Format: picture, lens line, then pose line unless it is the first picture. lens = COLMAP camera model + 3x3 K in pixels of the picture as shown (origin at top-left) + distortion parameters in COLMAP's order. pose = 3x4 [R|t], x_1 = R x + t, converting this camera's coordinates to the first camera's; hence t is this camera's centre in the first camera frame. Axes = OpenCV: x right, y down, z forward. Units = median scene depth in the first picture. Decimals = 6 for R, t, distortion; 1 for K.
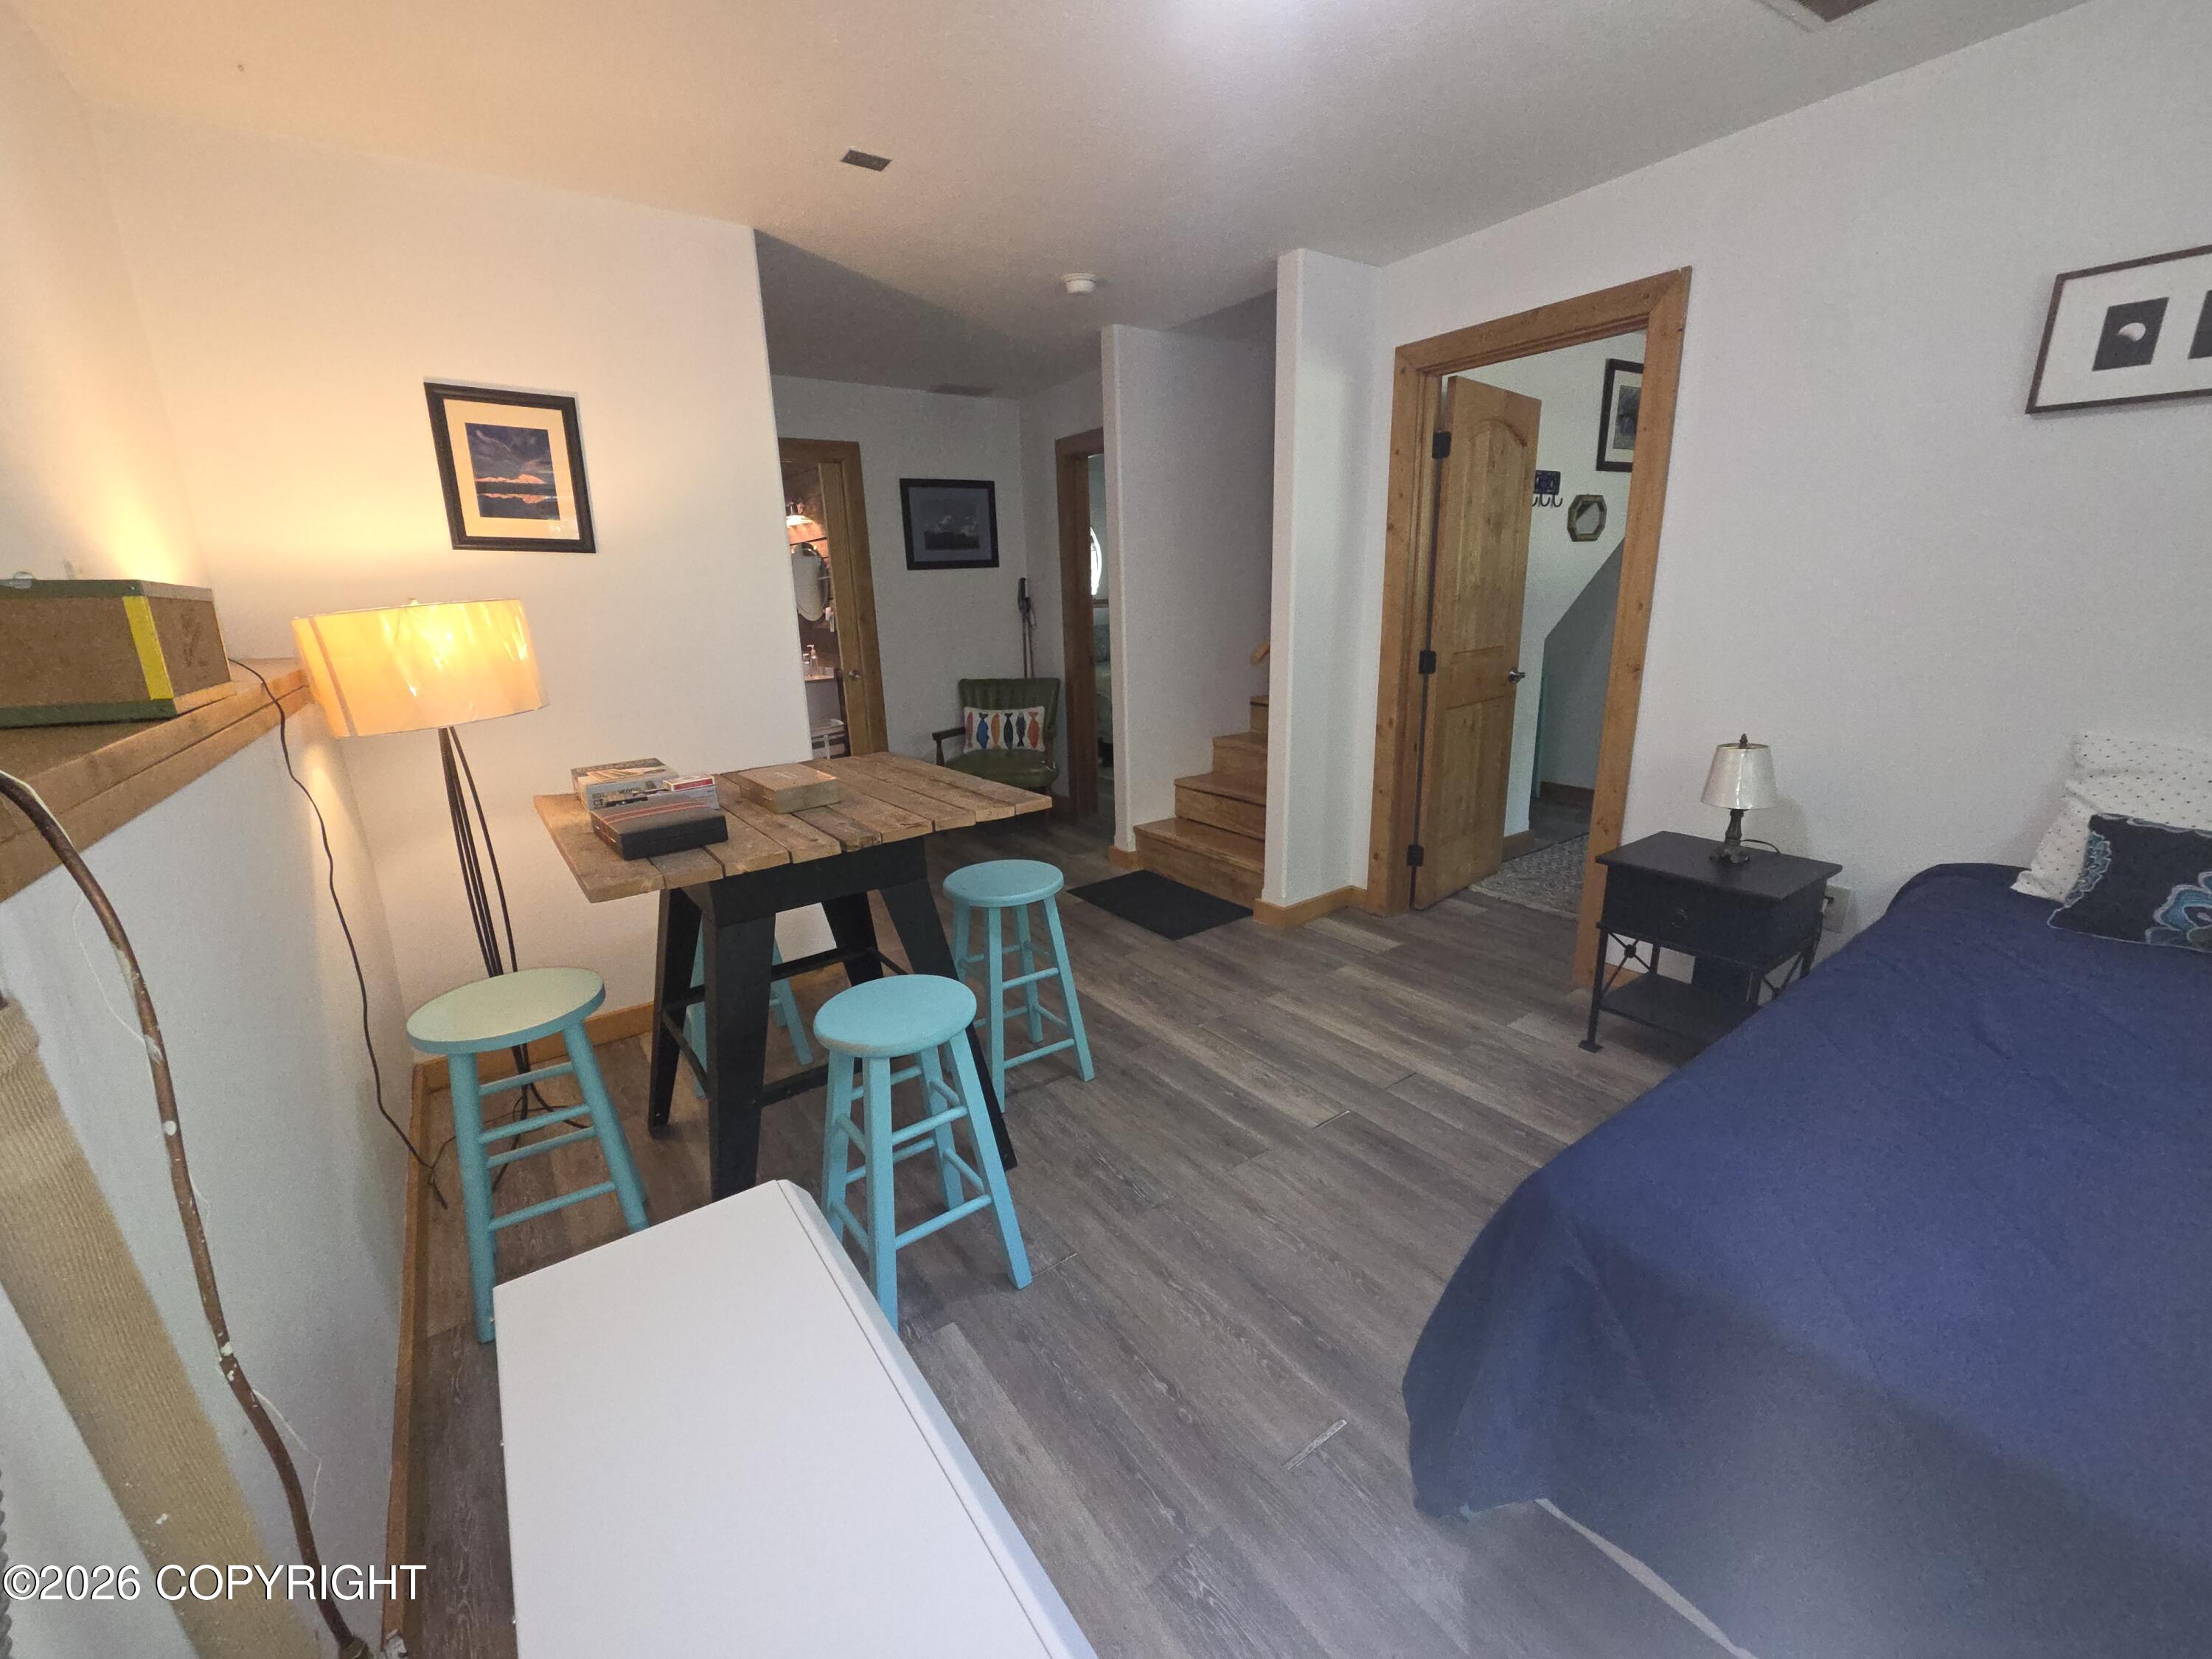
lens RADIAL K [[902.0, 0, 1109.3], [0, 902.0, 808.6], [0, 0, 1]] dist [0.008199, -0.000669]
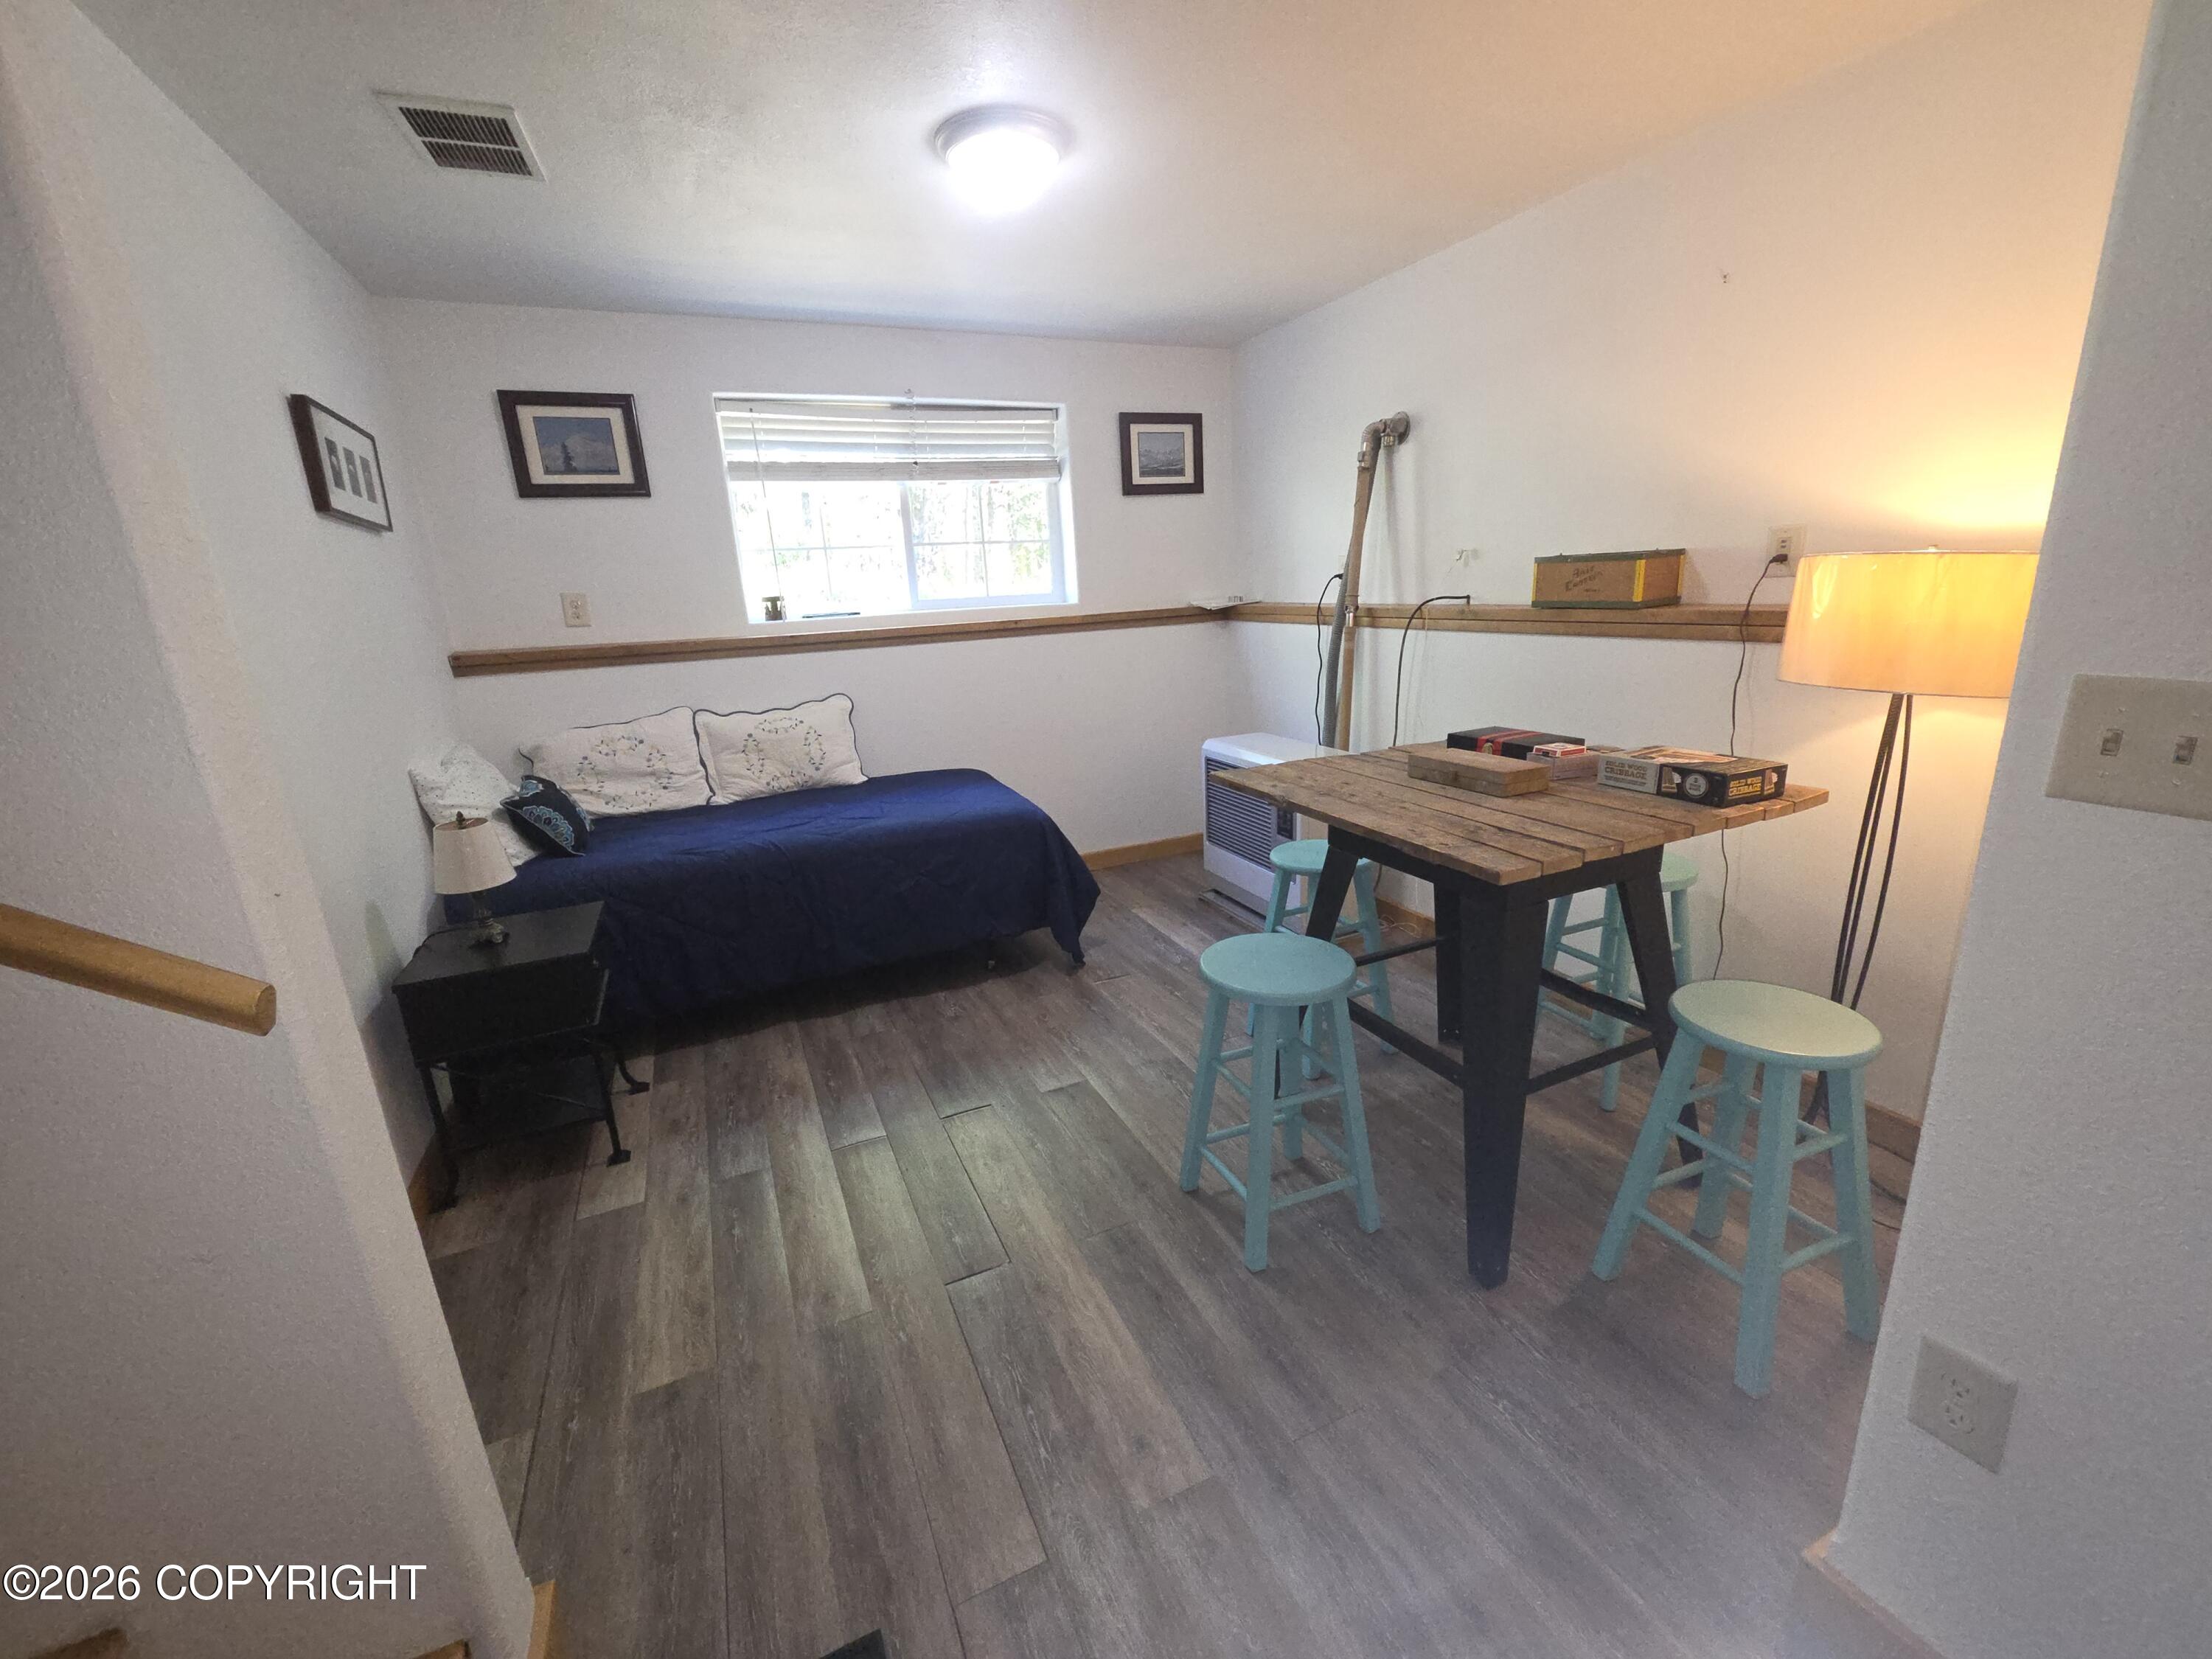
lens RADIAL K [[902.0, 0, 1098.3], [0, 902.0, 836.8], [0, 0, 1]] dist [0.008199, -0.000669]
pose [[-0.975179, 0.018134, 0.220675, -0.116763], [0.122563, 0.874237, 0.469774, -0.345675], [-0.184403, 0.485160, -0.854760, 1.419307]]
